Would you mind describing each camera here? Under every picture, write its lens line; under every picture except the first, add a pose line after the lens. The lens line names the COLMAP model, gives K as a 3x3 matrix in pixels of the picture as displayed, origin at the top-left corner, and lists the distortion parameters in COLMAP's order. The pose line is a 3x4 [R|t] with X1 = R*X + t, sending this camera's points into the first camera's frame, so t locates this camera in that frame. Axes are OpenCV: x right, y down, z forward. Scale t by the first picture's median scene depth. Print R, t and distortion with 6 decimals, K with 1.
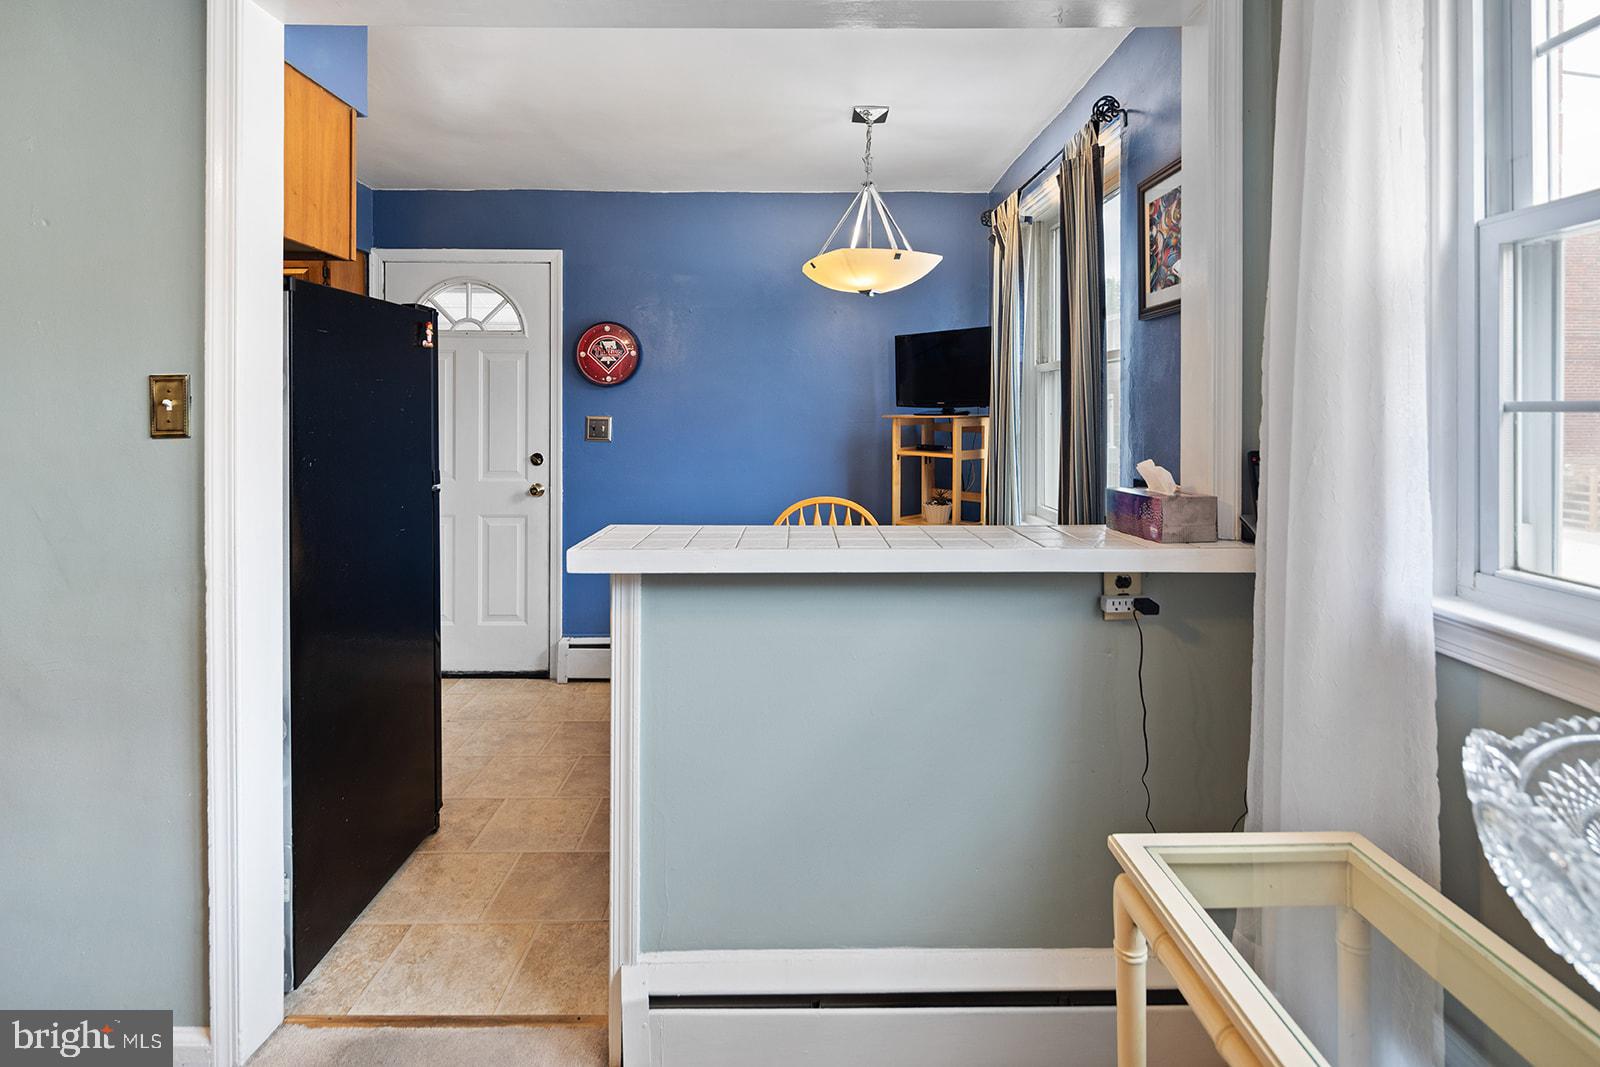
lens RADIAL K [[785.1, 0, 795.3], [0, 785.1, 504.6], [0, 0, 1]] dist [0.000622, -0.000034]
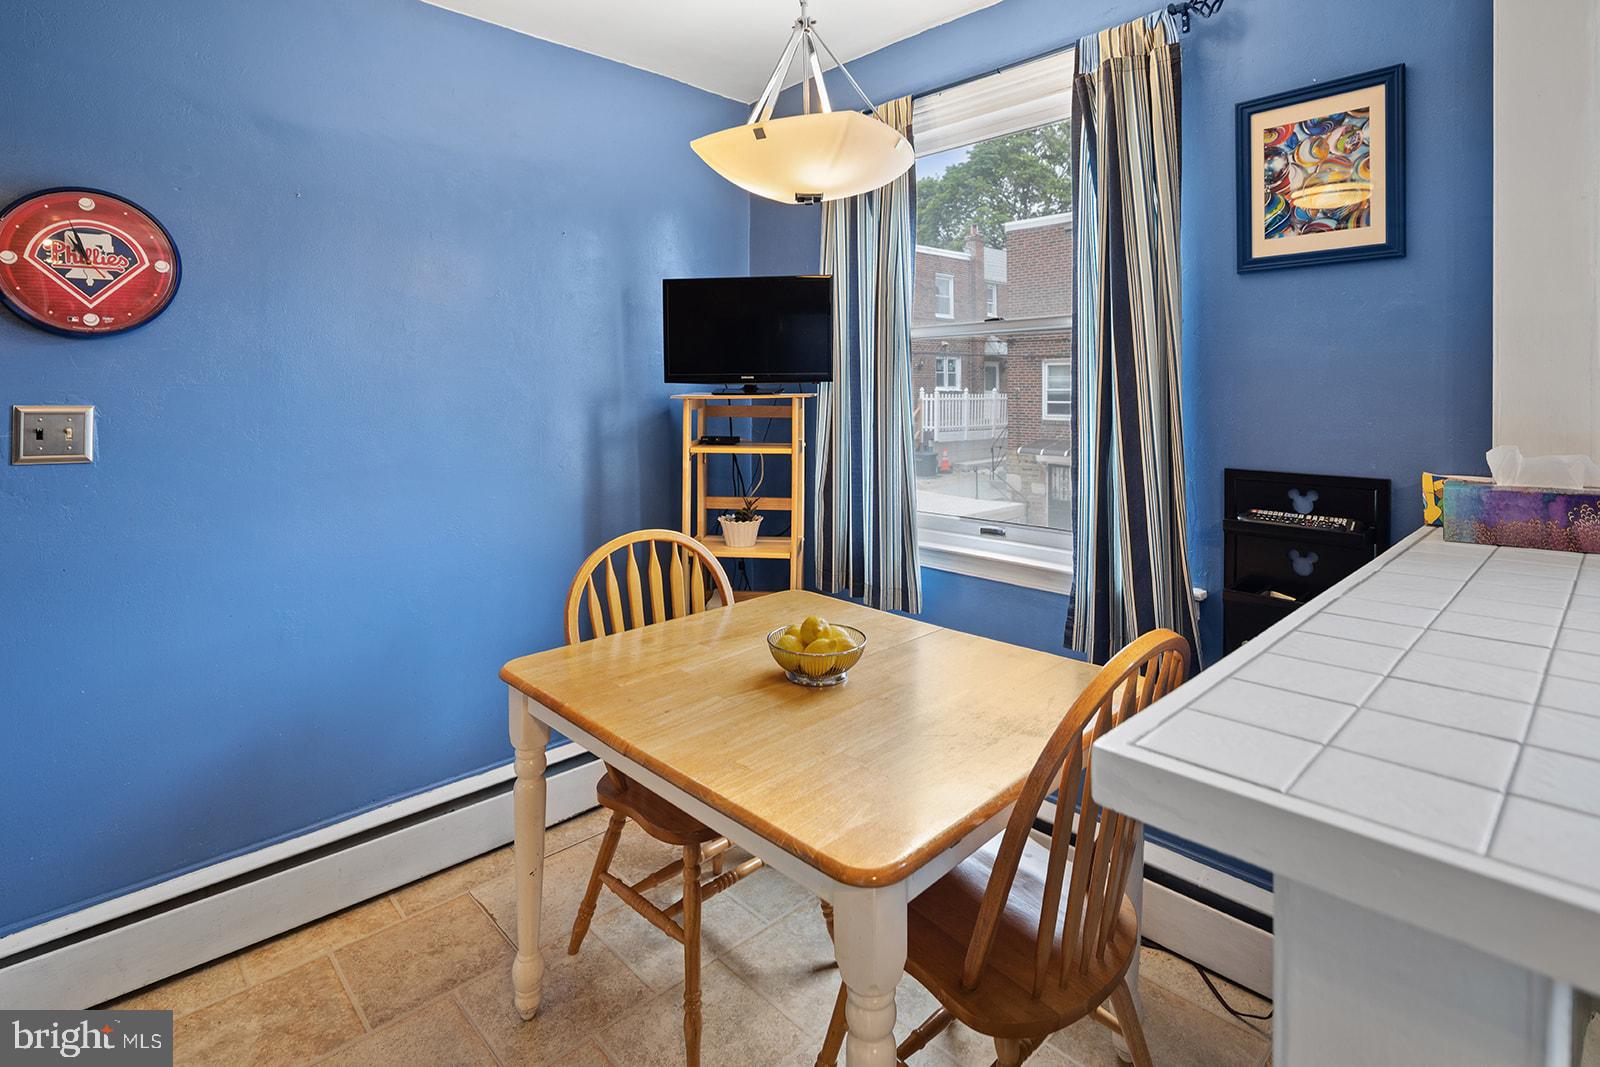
lens RADIAL K [[813.3, 0, 799.1], [0, 813.3, 417.4], [0, 0, 1]] dist [0.022918, -0.000075]
pose [[0.726966, -0.030828, 0.685982, -0.270815], [0.089133, 0.994776, -0.049754, -0.049778], [-0.680864, 0.097313, 0.725916, 0.413251]]
